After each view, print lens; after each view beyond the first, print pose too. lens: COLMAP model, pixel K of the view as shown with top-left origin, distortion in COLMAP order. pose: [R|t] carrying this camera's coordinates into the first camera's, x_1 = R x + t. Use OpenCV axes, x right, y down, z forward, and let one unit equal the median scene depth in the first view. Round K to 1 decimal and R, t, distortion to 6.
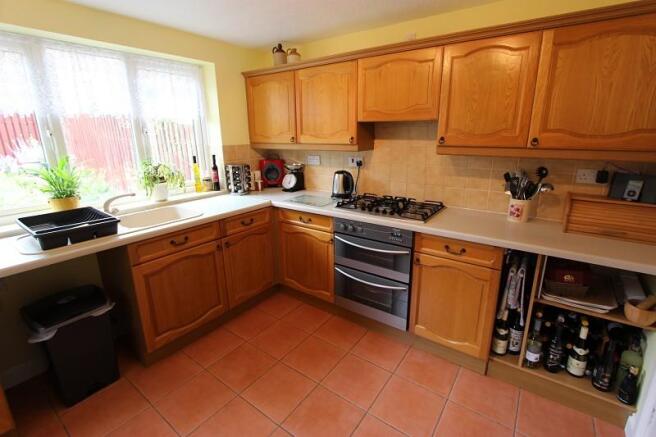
lens RADIAL K [[303.2, 0, 331.3], [0, 303.2, 213.7], [0, 0, 1]] dist [-0.018274, 0.002349]
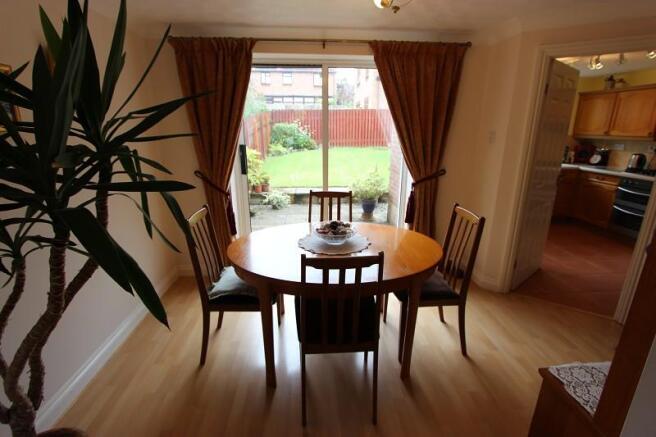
lens RADIAL K [[303.2, 0, 329.0], [0, 303.2, 214.2], [0, 0, 1]] dist [-0.018274, 0.002349]
pose [[0.639119, 0.222184, -0.736316, 0.261877], [-0.202301, 0.972216, 0.117771, 0.380057], [0.742025, 0.073688, 0.666310, -1.491937]]
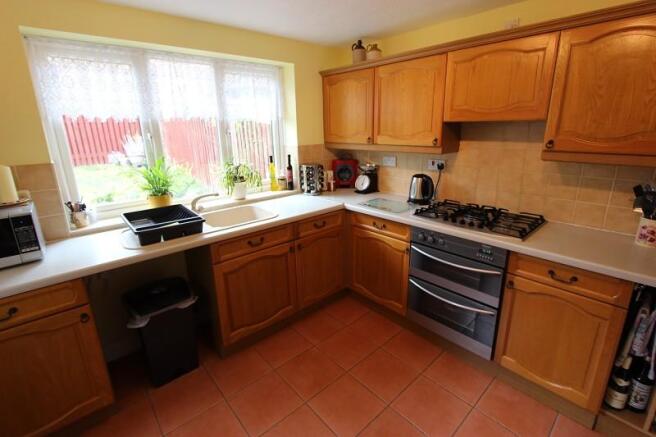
lens RADIAL K [[303.2, 0, 330.9], [0, 303.2, 212.0], [0, 0, 1]] dist [-0.018274, 0.002349]
pose [[0.976968, 0.048028, -0.207911, -0.042743], [-0.045157, 0.998808, 0.018540, -0.037251], [0.208553, -0.008725, 0.977972, 0.045361]]
